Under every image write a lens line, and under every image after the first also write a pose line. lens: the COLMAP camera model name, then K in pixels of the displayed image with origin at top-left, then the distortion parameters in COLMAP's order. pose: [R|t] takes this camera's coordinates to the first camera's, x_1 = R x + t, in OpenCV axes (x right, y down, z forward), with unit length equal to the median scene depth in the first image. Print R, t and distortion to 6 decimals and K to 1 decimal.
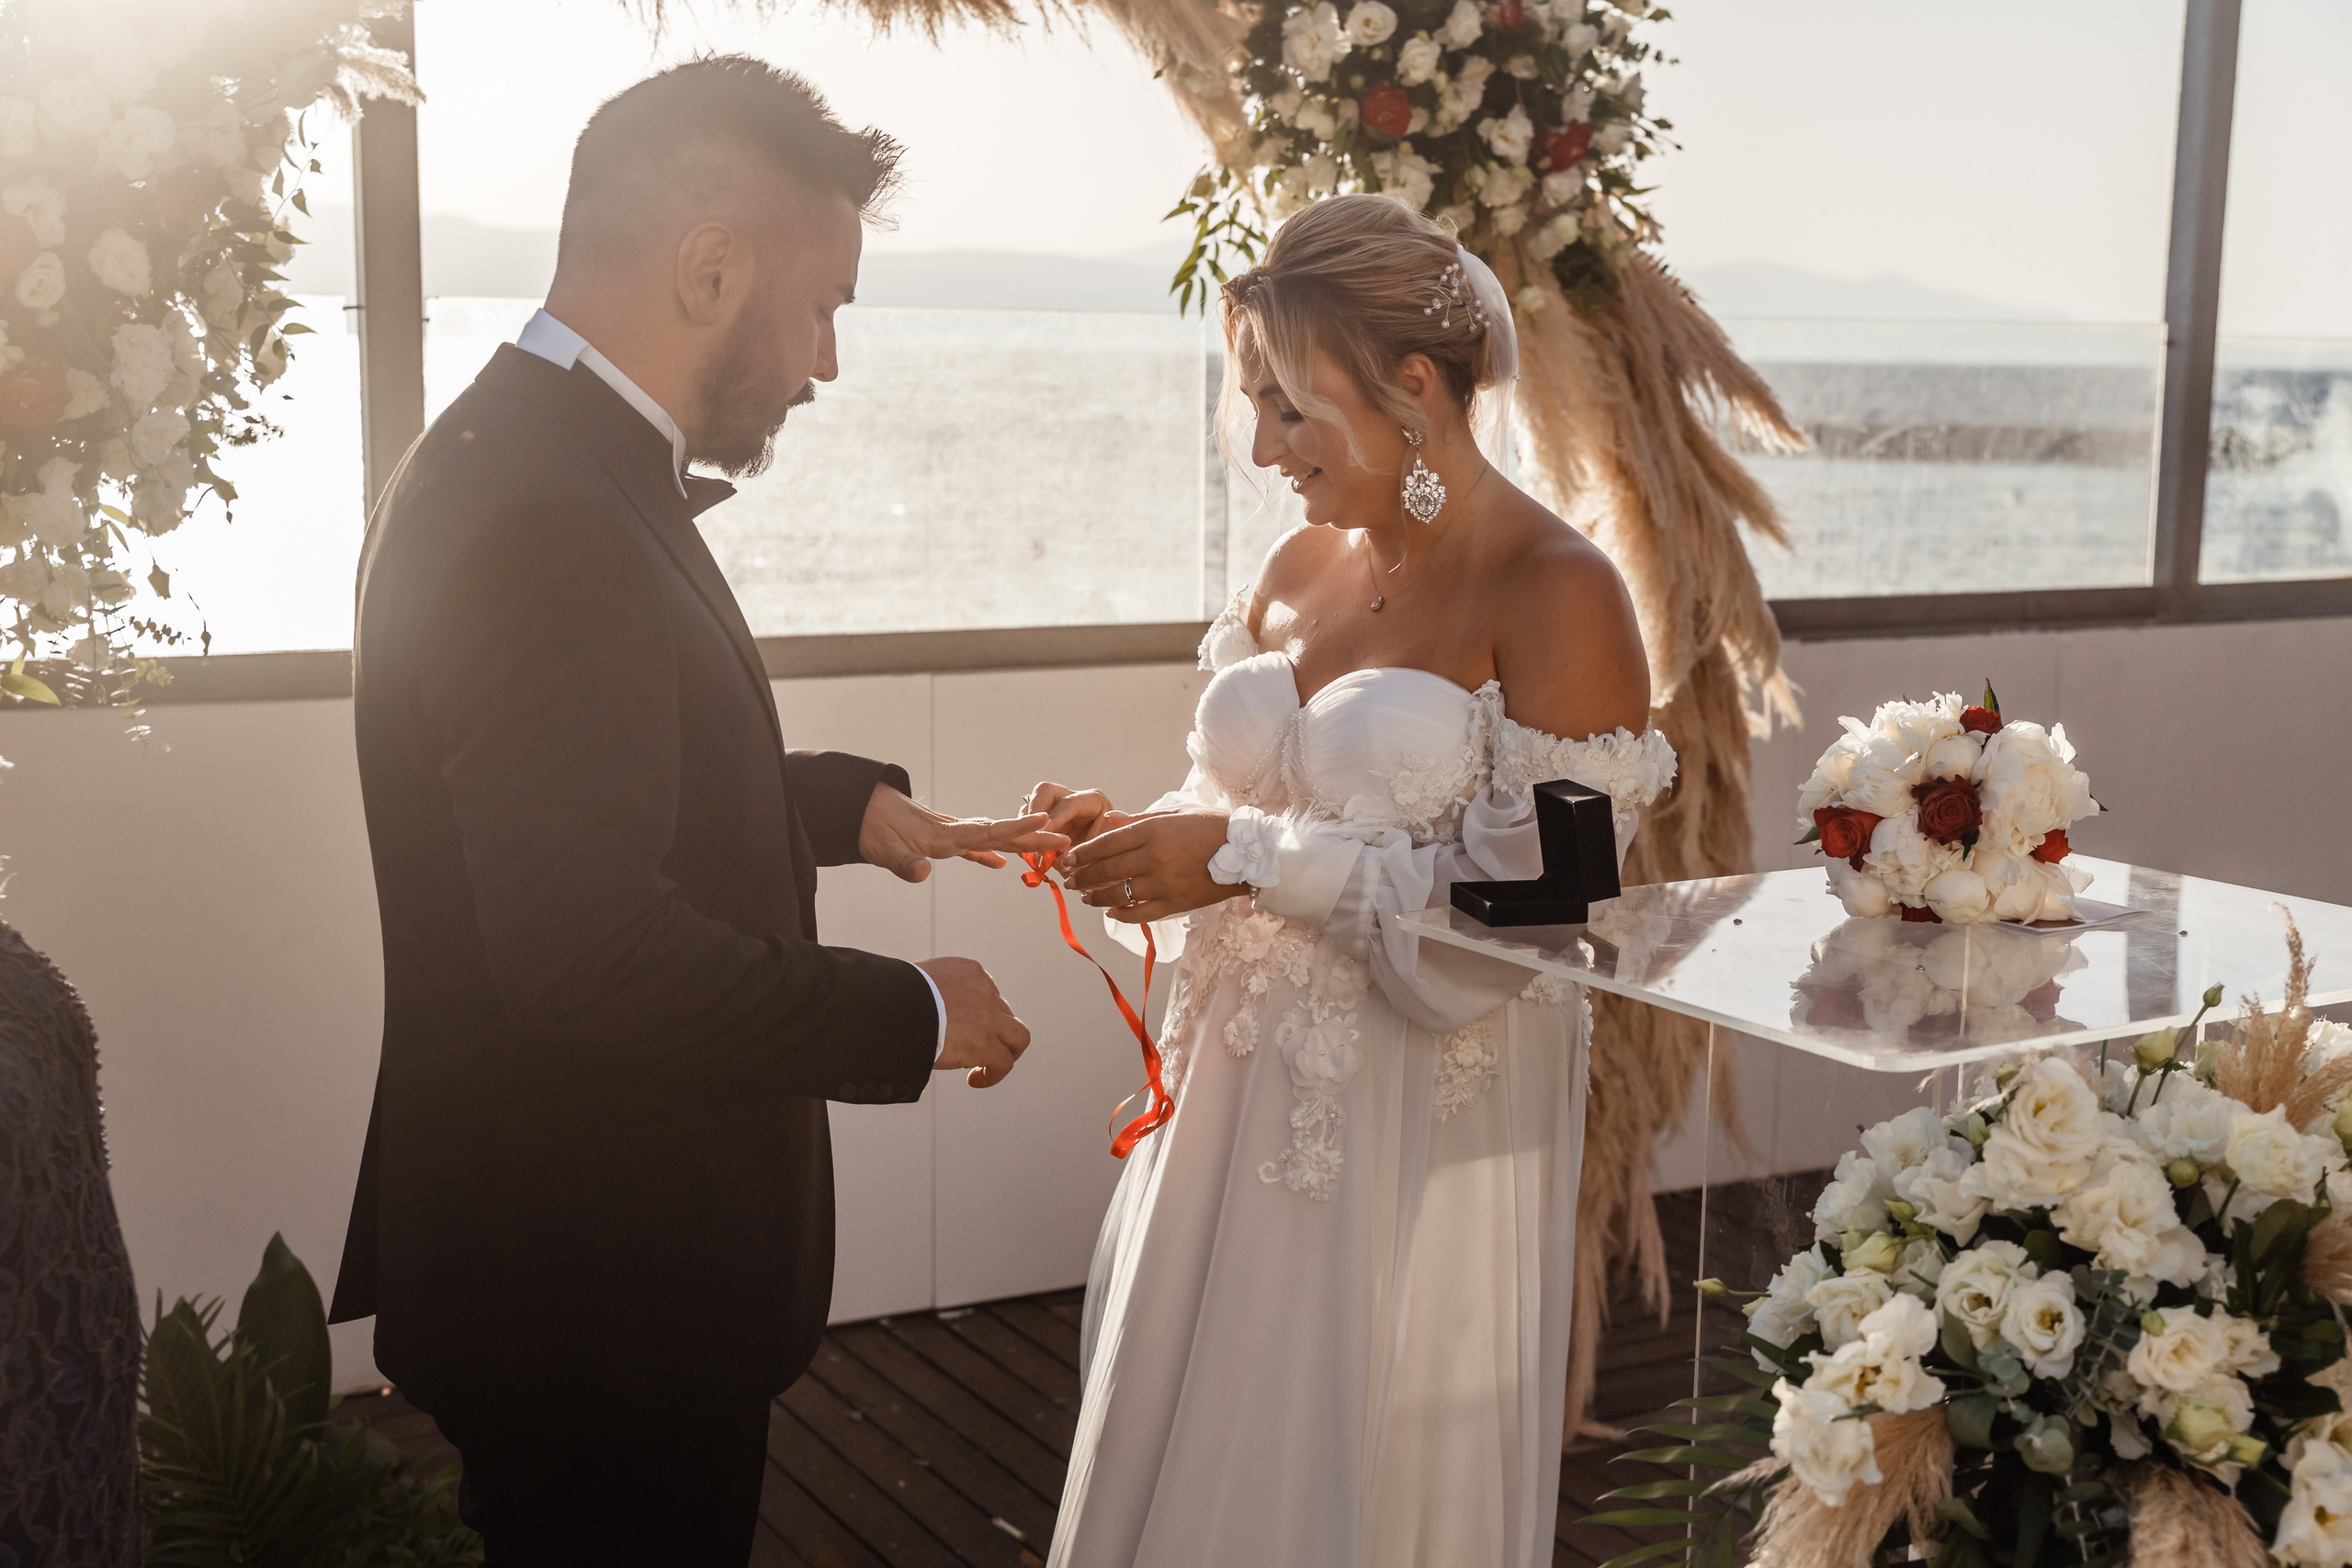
lens RADIAL K [[2916.8, 0, 1176.0], [0, 2916.8, 784.0], [0, 0, 1]] dist [-0.022001, 0.043816]
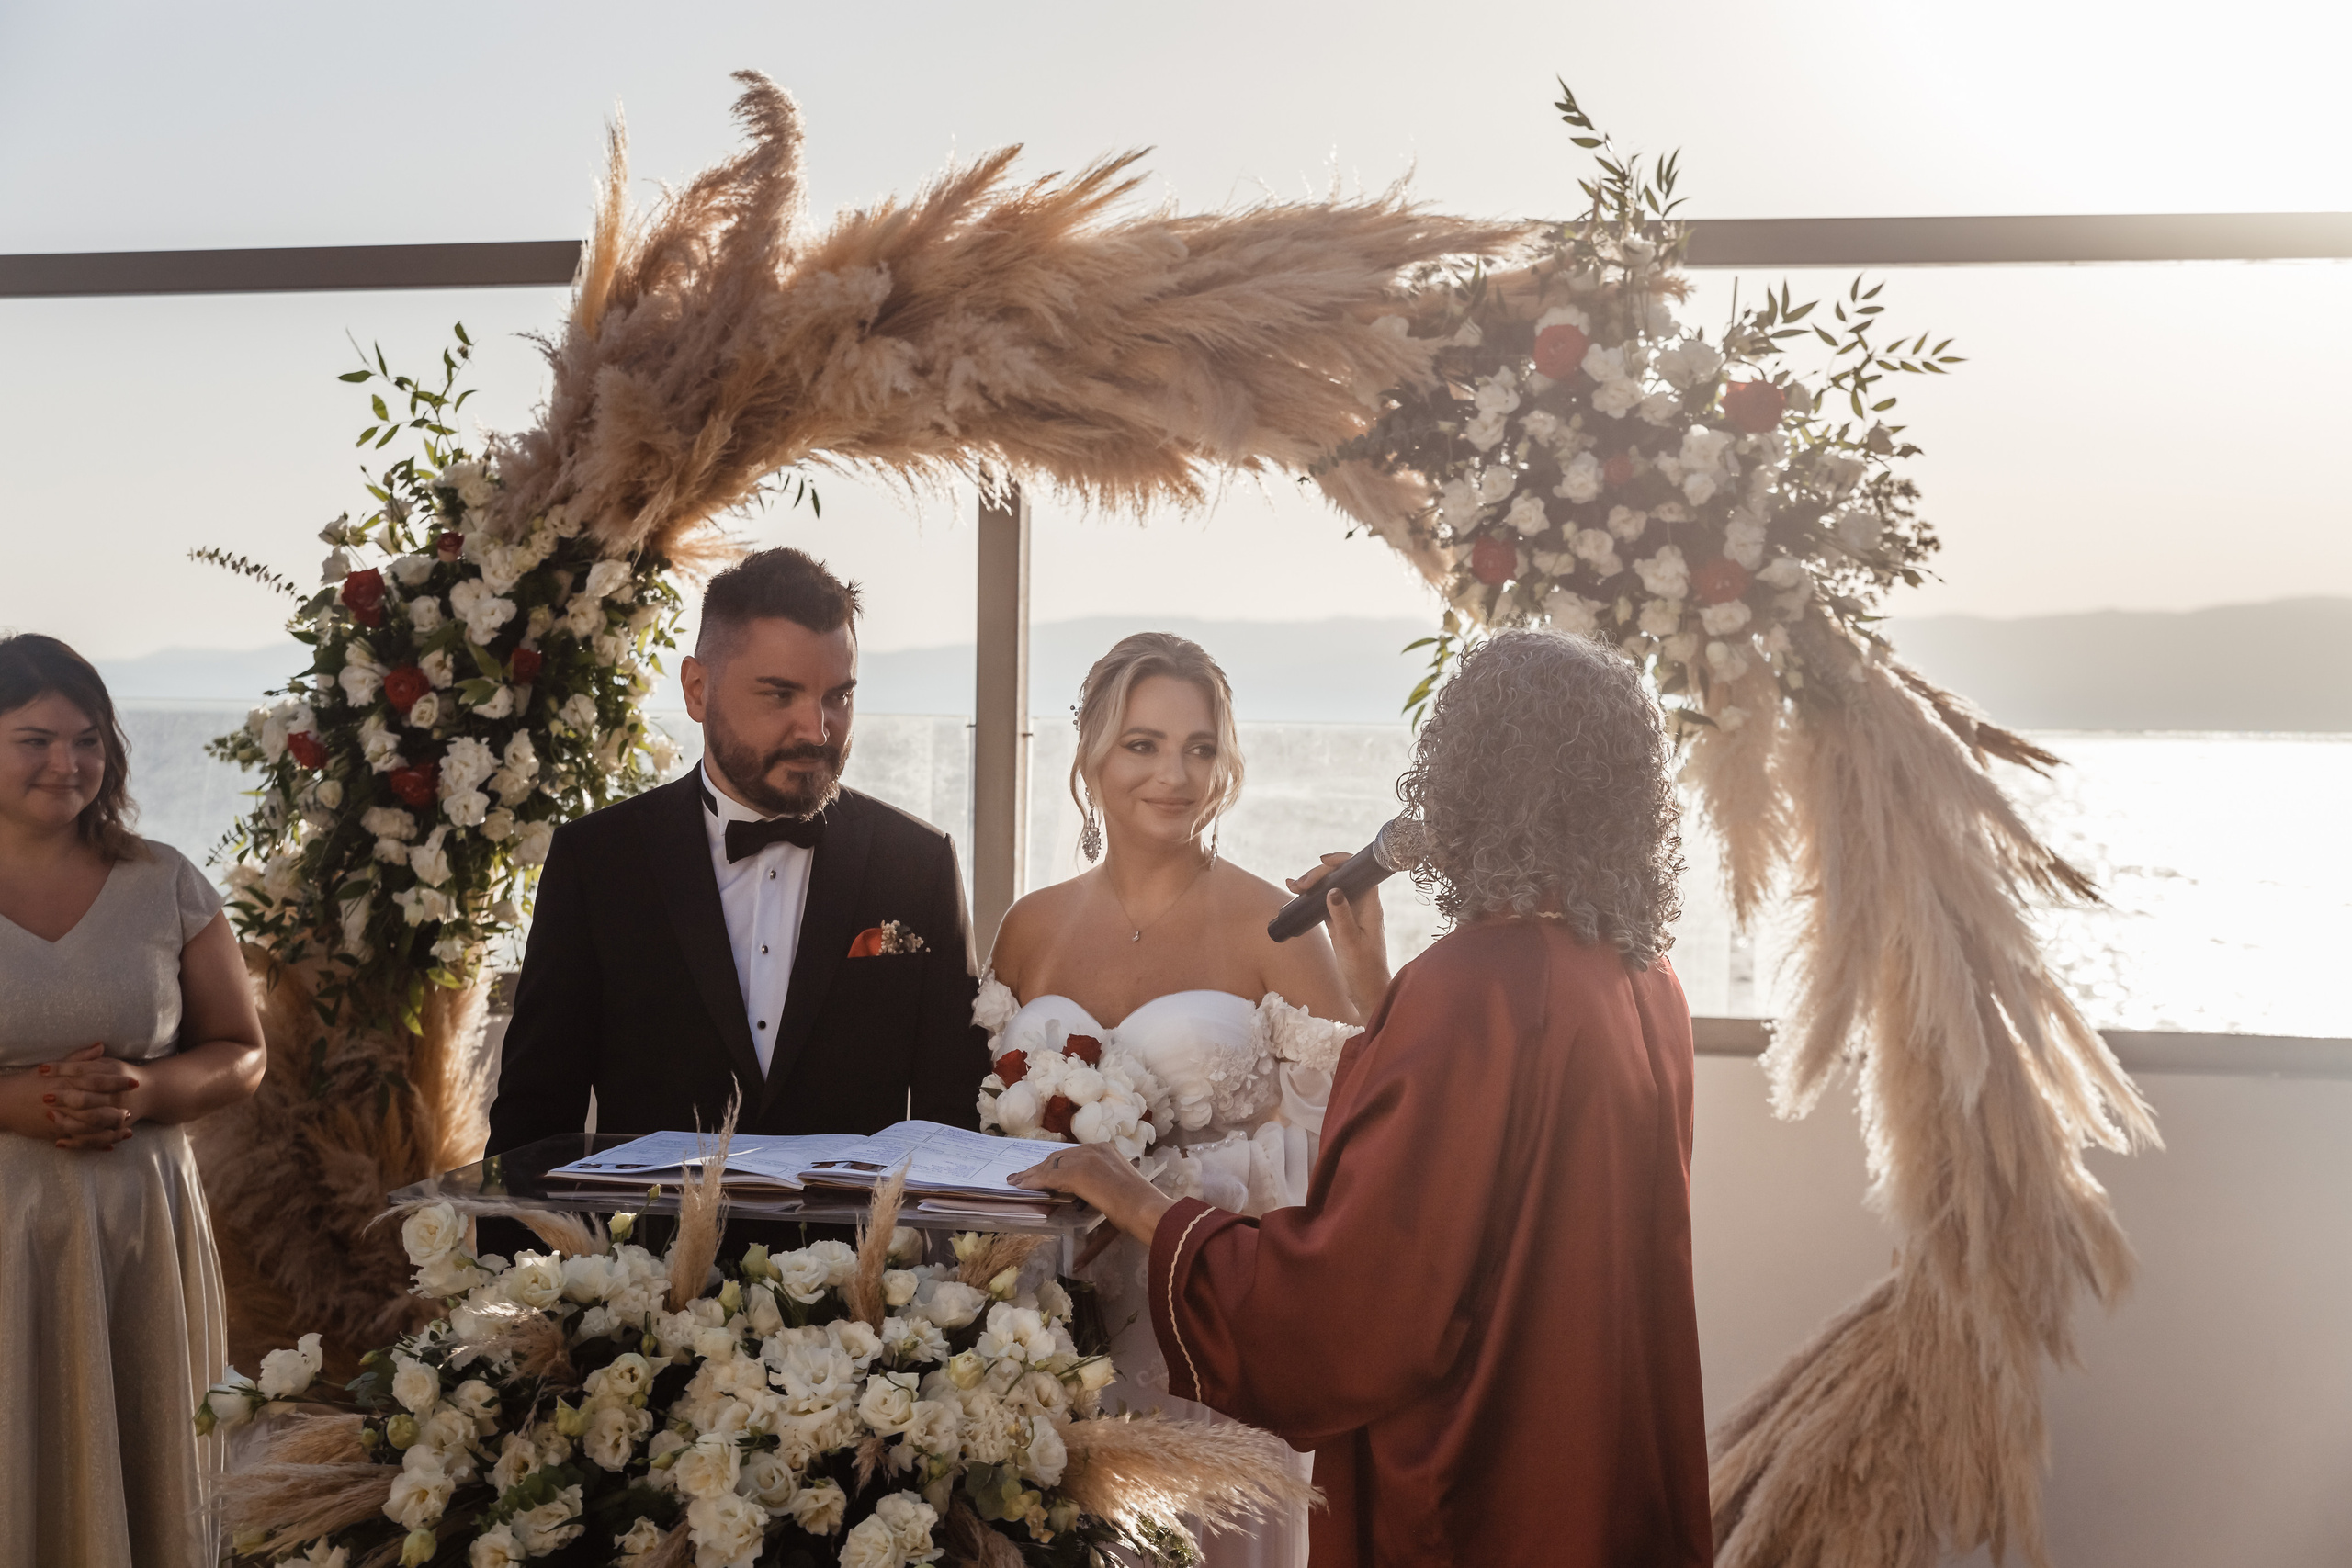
lens RADIAL K [[3341.4, 0, 1176.0], [0, 3341.4, 784.0], [0, 0, 1]] dist [-0.040465, 0.076926]
pose [[0.737890, 0.015025, -0.674754, 0.853830], [-0.113329, 0.988315, -0.101927, 0.006655], [0.665338, 0.151680, 0.730971, -0.038253]]
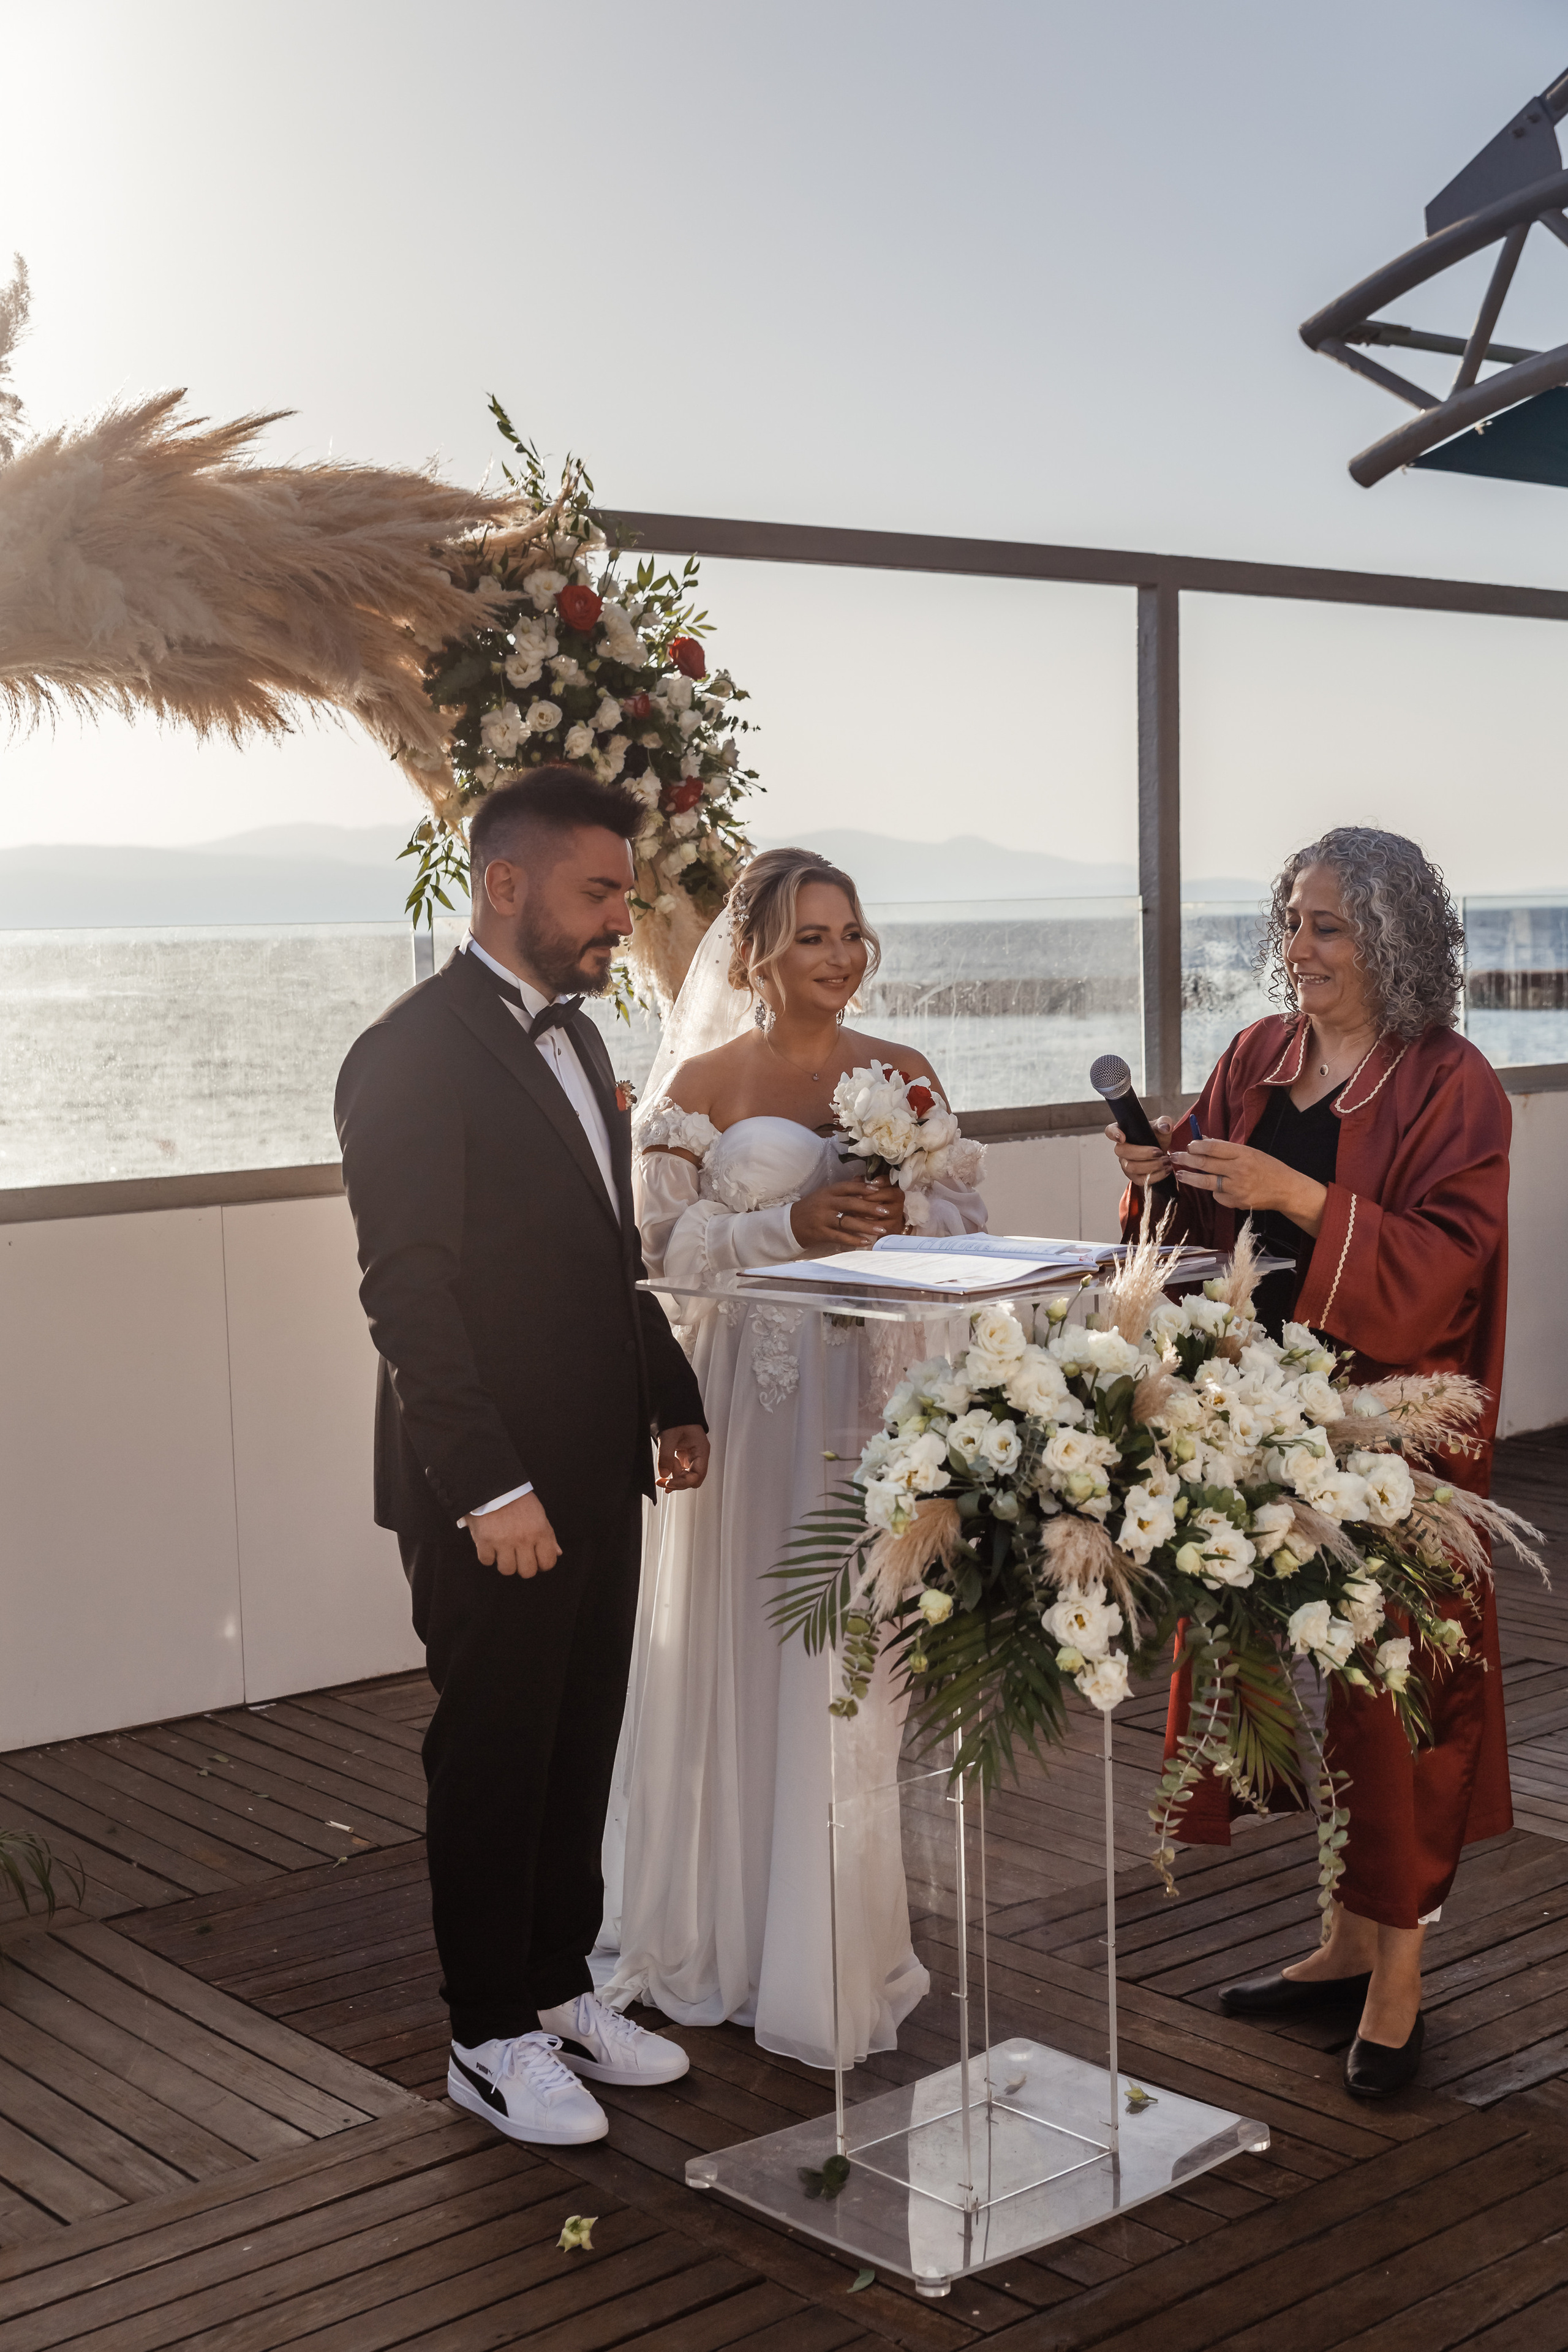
lens RADIAL K [[2917.1, 0, 784.0], [0, 2917.1, 1176.0], [0, 0, 1]] dist [-0.022001, 0.043816]
pose [[0.983893, -0.054550, 0.170234, -0.069700], [0.065248, 0.996188, -0.057891, 0.048869], [-0.166427, 0.068066, 0.983702, -0.384316]]
